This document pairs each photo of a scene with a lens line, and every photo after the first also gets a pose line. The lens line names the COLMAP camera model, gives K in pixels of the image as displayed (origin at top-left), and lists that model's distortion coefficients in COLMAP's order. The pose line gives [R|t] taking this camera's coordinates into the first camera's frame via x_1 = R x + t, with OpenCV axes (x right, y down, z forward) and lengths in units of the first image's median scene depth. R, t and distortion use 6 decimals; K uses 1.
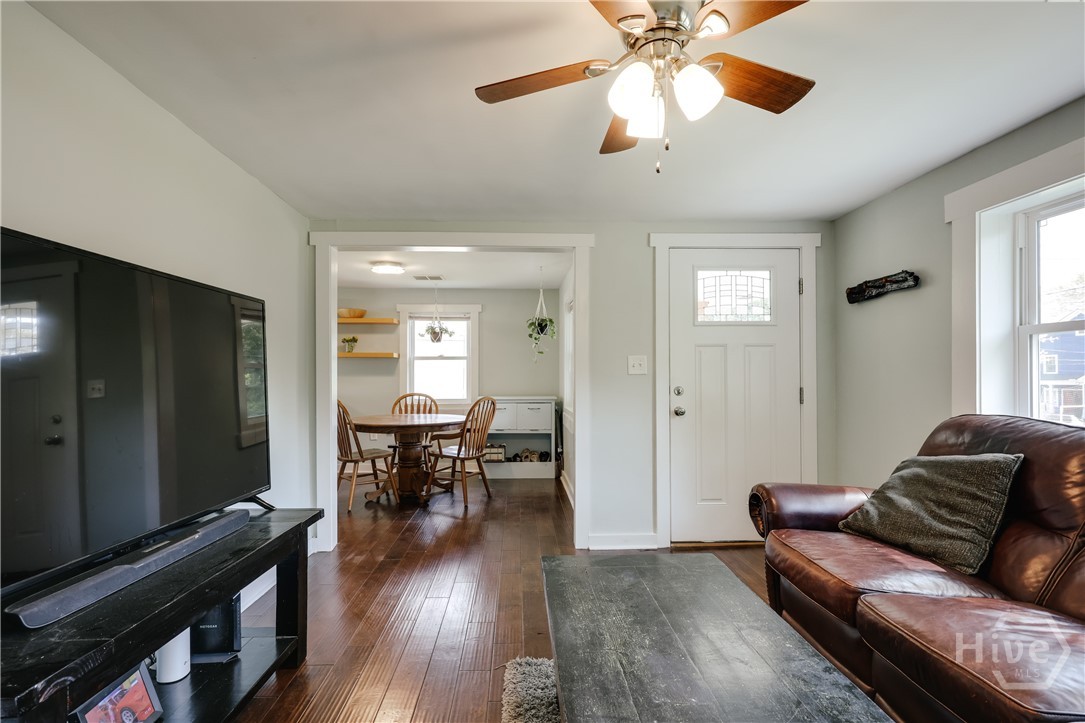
lens RADIAL K [[515.9, 0, 544.8], [0, 515.9, 376.7], [0, 0, 1]] dist [-0.000779, 0.000115]
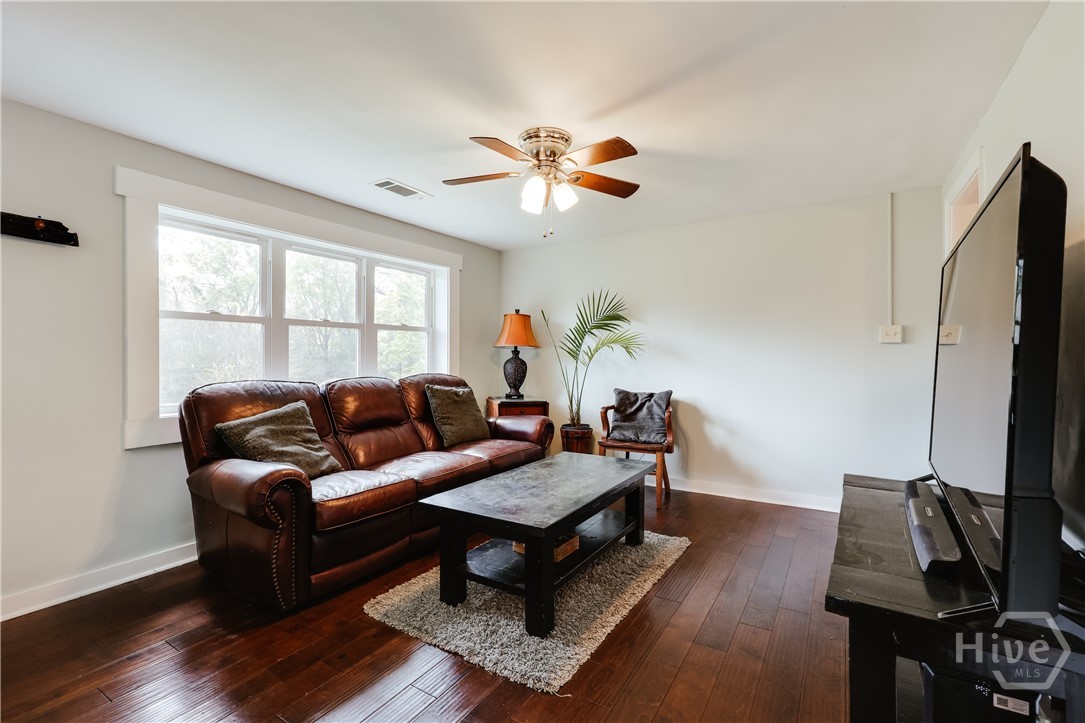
lens RADIAL K [[496.2, 0, 542.5], [0, 496.2, 348.6], [0, 0, 1]] dist [0.000073, -0.000001]
pose [[-0.835306, 0.009078, 0.549710, -0.309194], [0.000040, 0.999865, -0.016451, 0.006554], [-0.549785, -0.013719, -0.835193, 1.034426]]
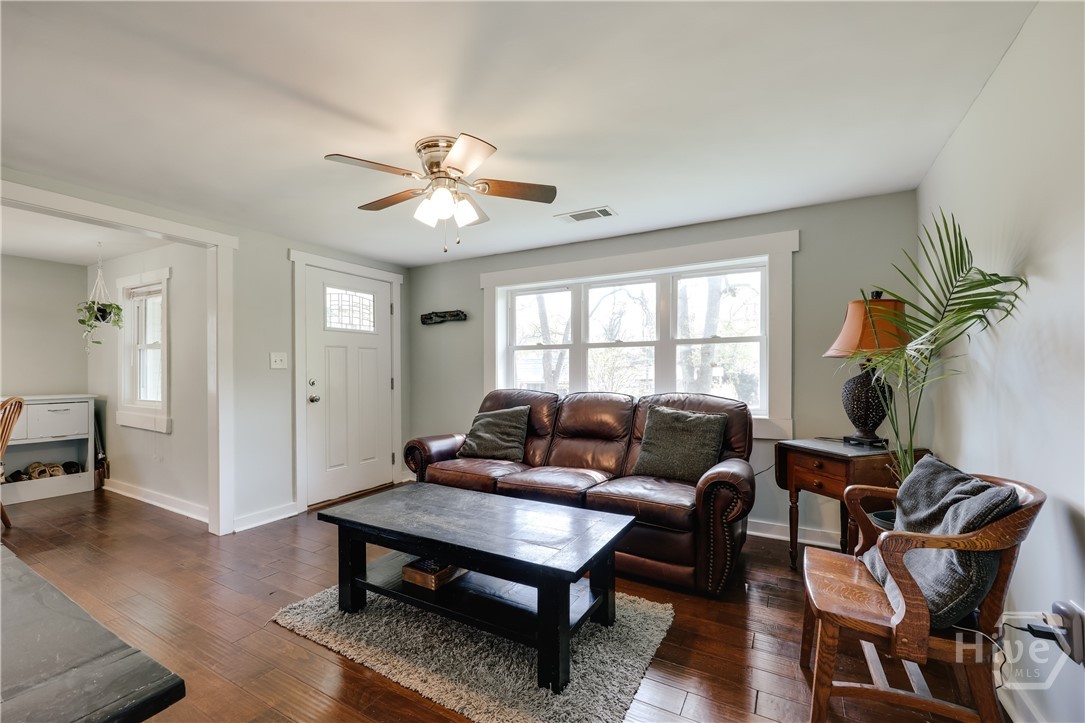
lens RADIAL K [[443.0, 0, 543.0], [0, 443.0, 374.5], [0, 0, 1]] dist [-0.000320, -0.000024]
pose [[0.516992, -0.005687, 0.855972, -0.366403], [0.000551, 0.999980, 0.006310, 0.002917], [-0.855990, -0.002790, 0.516984, -0.017925]]
